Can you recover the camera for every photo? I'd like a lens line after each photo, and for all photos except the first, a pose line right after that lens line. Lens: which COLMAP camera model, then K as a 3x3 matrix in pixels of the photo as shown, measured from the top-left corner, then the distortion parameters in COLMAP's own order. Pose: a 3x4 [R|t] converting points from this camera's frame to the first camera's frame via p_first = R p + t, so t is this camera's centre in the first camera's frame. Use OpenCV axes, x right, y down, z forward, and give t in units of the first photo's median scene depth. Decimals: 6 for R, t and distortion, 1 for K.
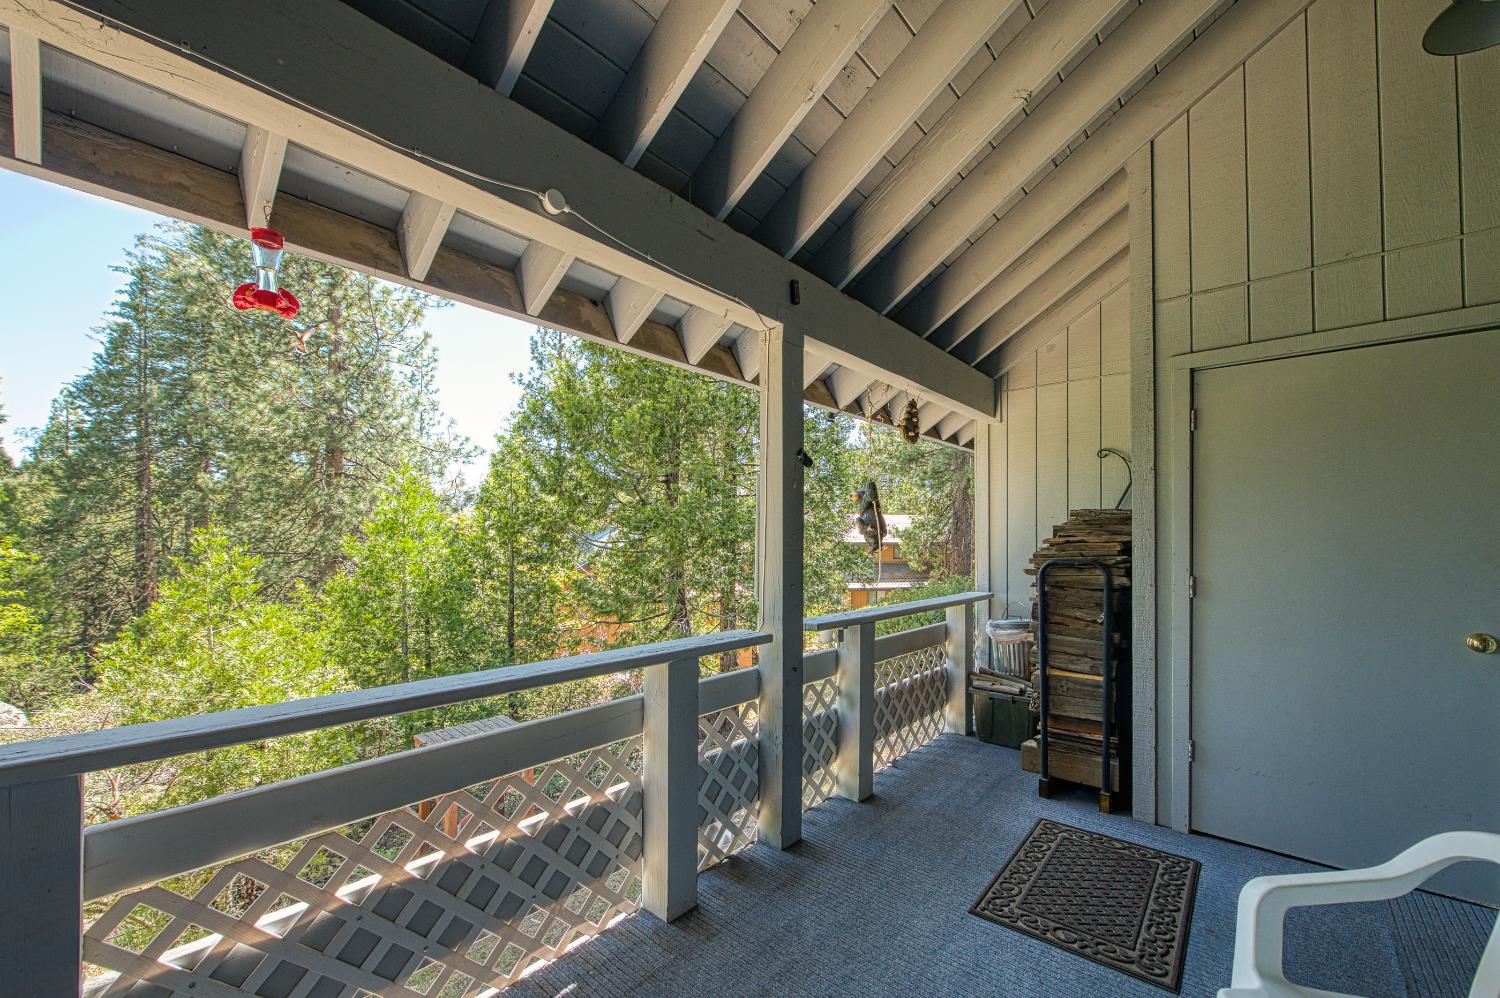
lens RADIAL K [[589.1, 0, 753.1], [0, 589.1, 531.7], [0, 0, 1]] dist [-0.001786, -0.000720]
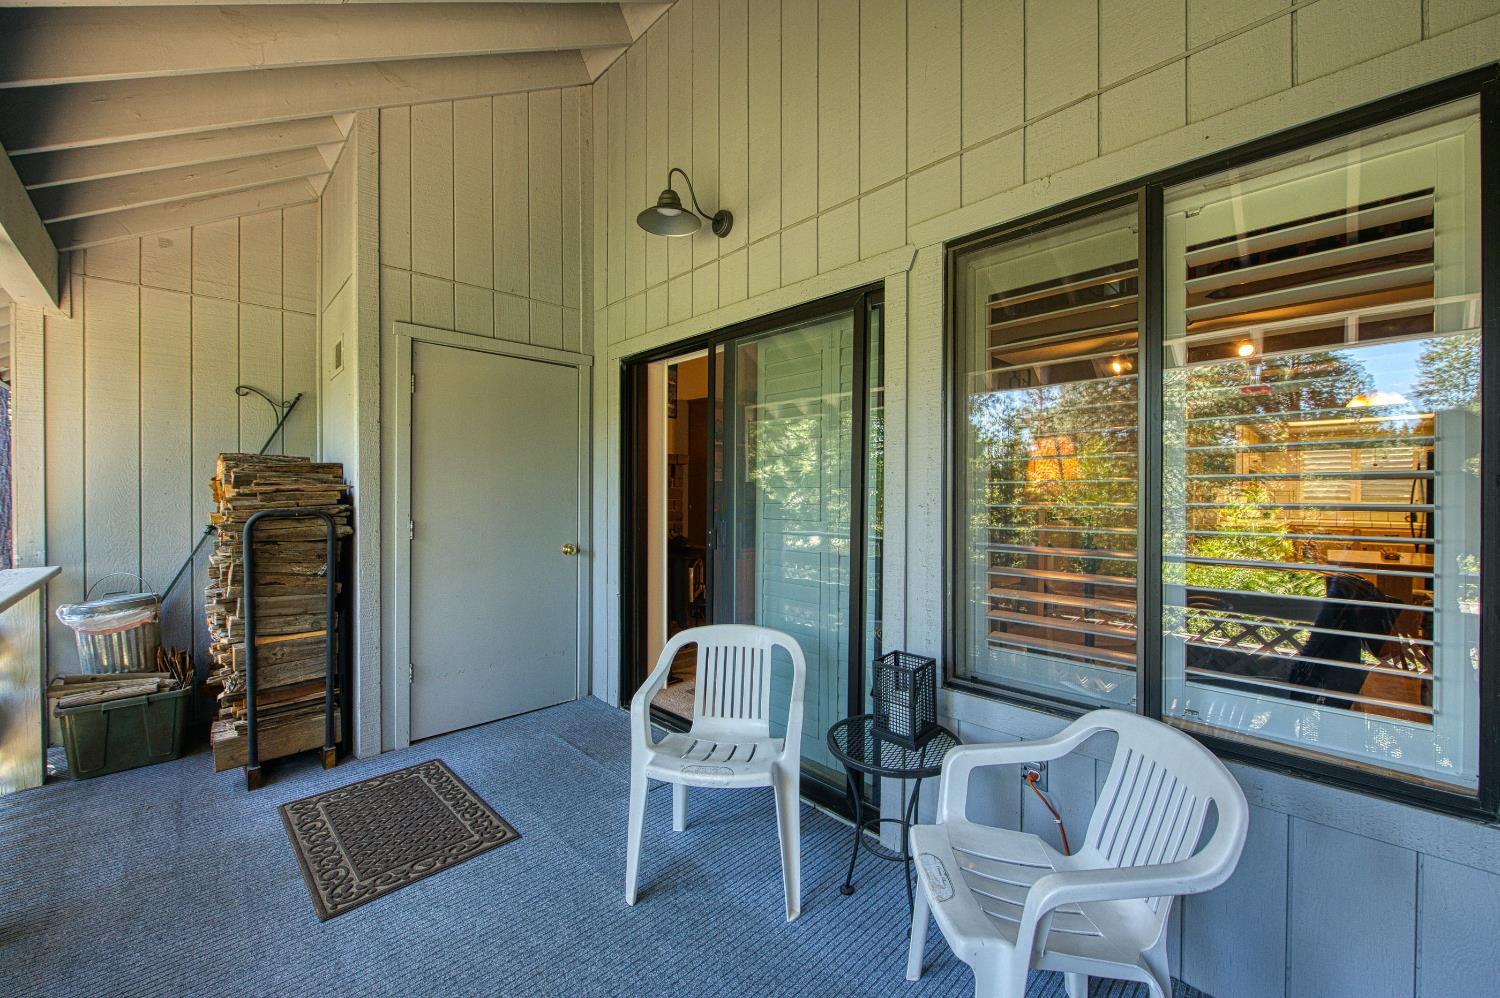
lens RADIAL K [[593.7, 0, 751.9], [0, 593.7, 496.2], [0, 0, 1]] dist [-0.017057, 0.000146]
pose [[0.077050, -0.007720, 0.996997, -0.312363], [-0.014561, 0.999855, 0.008868, 0.008153], [-0.996921, -0.015200, 0.076926, 0.235522]]
